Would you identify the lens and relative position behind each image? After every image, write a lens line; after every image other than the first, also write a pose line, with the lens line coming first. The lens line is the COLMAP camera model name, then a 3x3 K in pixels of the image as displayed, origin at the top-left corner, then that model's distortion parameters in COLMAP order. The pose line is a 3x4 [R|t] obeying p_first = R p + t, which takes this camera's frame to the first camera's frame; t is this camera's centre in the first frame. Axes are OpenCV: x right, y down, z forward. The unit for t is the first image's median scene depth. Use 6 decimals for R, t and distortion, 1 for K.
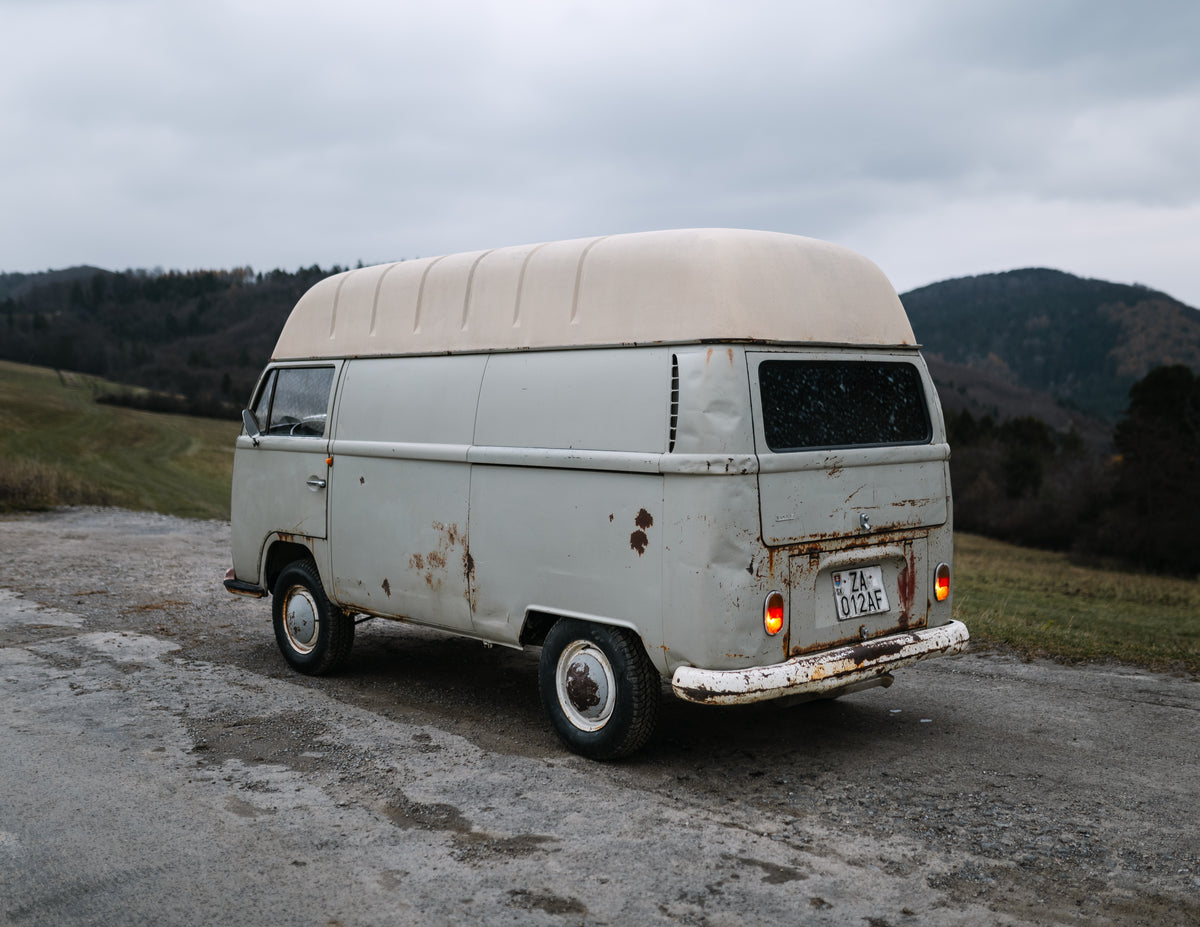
lens RADIAL K [[1378.0, 0, 636.4], [0, 1378.0, 466.8], [0, 0, 1]] dist [0.008155, 0.008359]
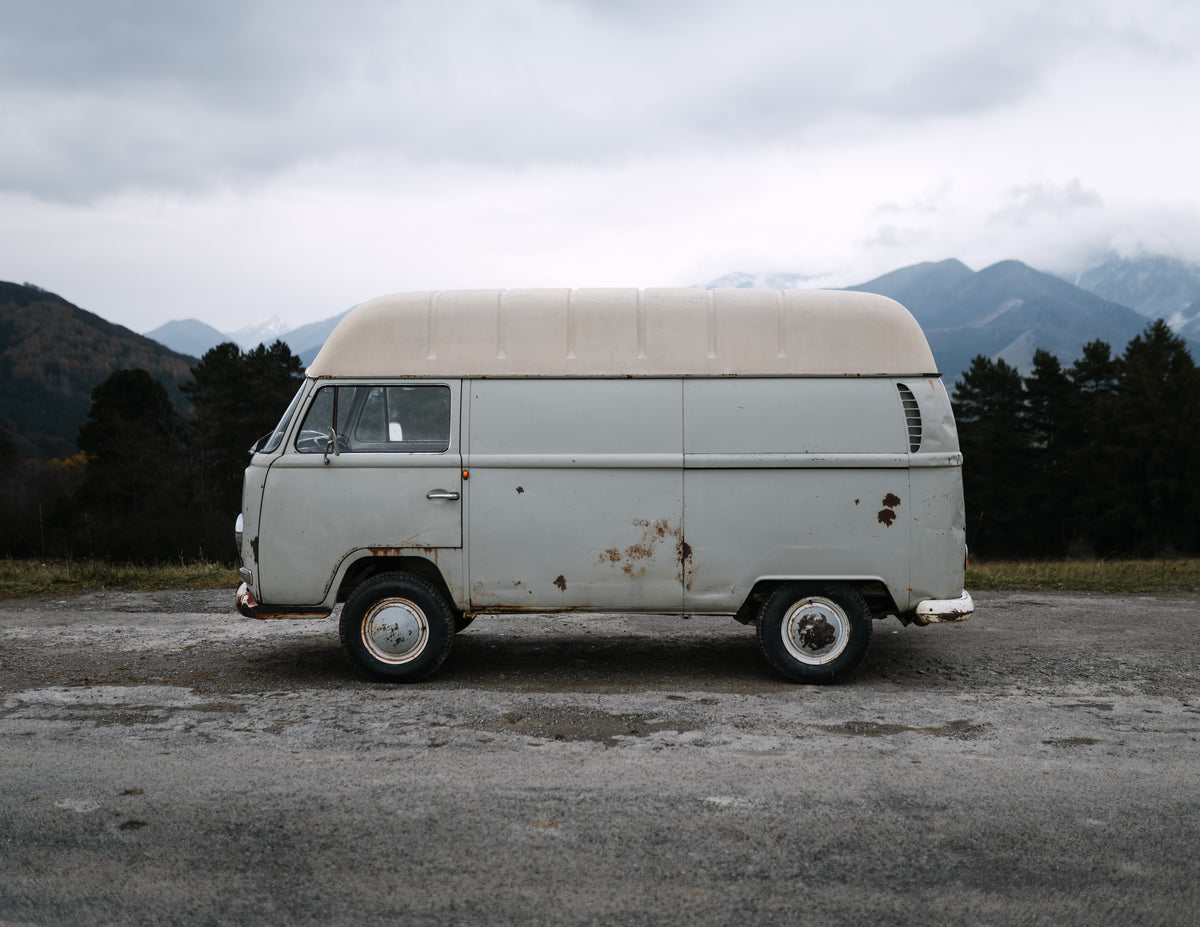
lens RADIAL K [[1378.0, 0, 636.4], [0, 1378.0, 466.8], [0, 0, 1]] dist [0.008155, 0.008359]
pose [[0.685208, -0.038013, 0.727355, -0.992654], [0.038379, 0.999134, 0.016061, -0.024140], [-0.727336, 0.016911, 0.686073, 0.187468]]
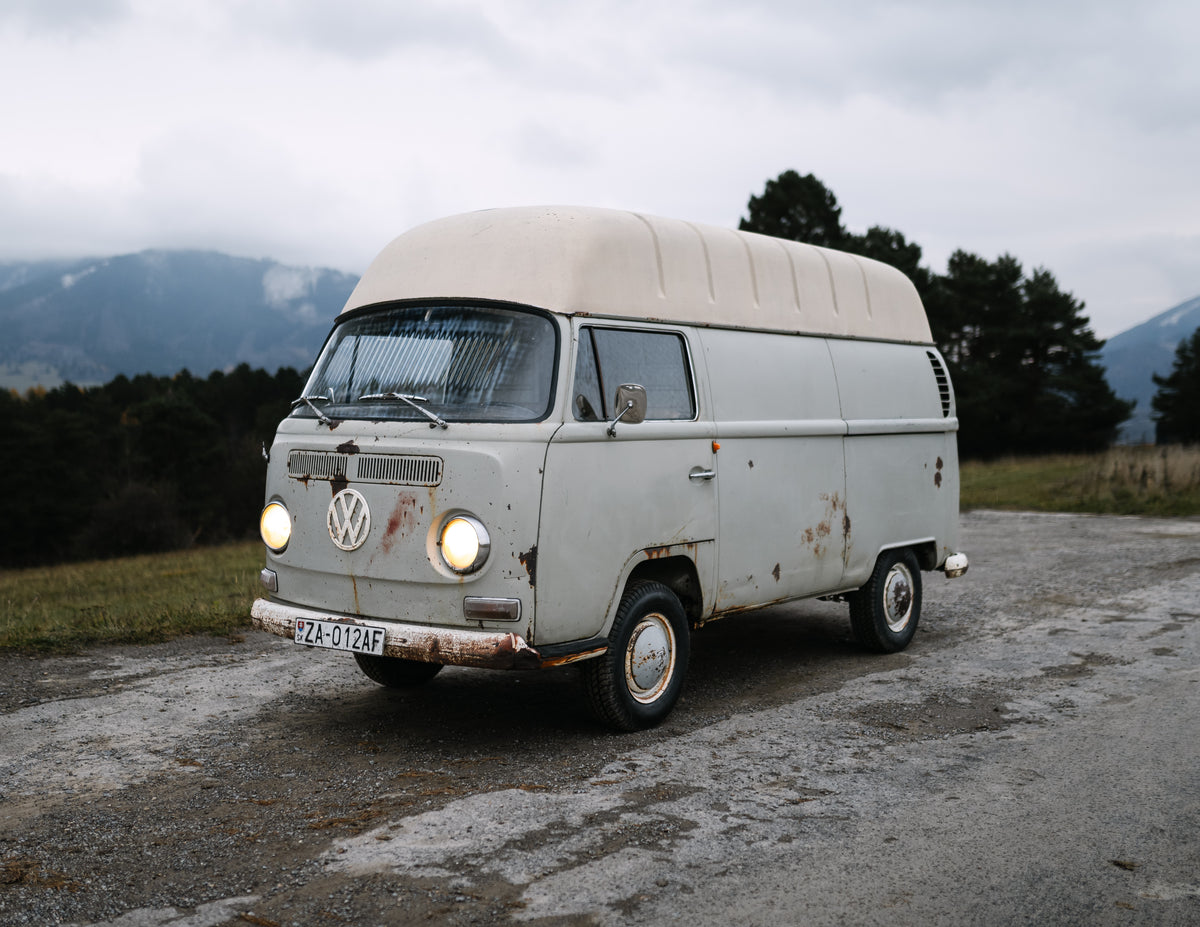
lens RADIAL K [[1378.0, 0, 636.4], [0, 1378.0, 466.8], [0, 0, 1]] dist [0.008155, 0.008359]
pose [[-0.177340, -0.042132, 0.983247, -1.144086], [0.048824, 0.997476, 0.051548, -0.041273], [-0.982938, 0.057148, -0.174835, 1.308283]]
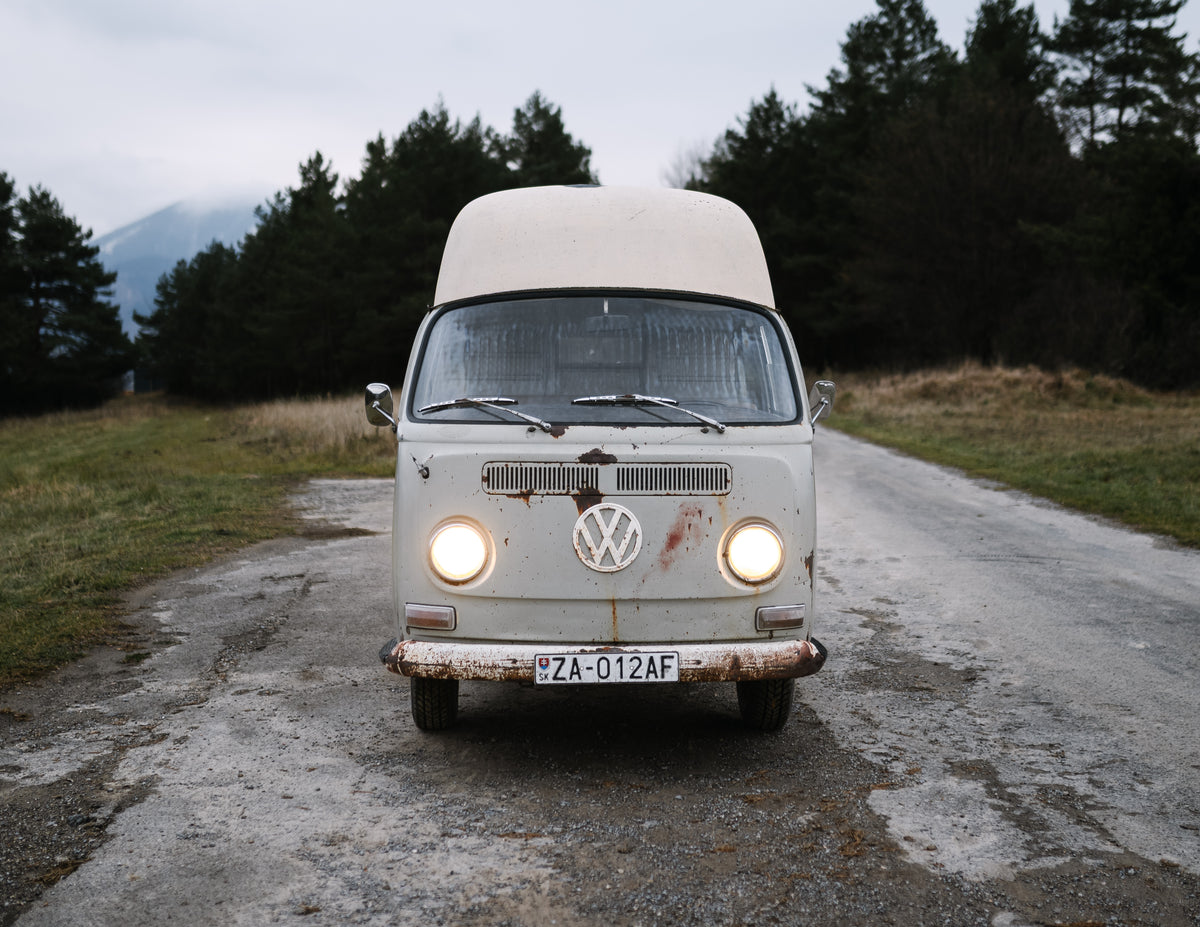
lens RADIAL K [[1581.5, 0, 647.7], [0, 1581.5, 461.5], [0, 0, 1]] dist [0.022299, -0.025727]
pose [[-0.757814, -0.044614, 0.650943, -0.869973], [0.035240, 0.993405, 0.109111, -0.107983], [-0.651518, 0.105625, -0.751244, 1.955108]]
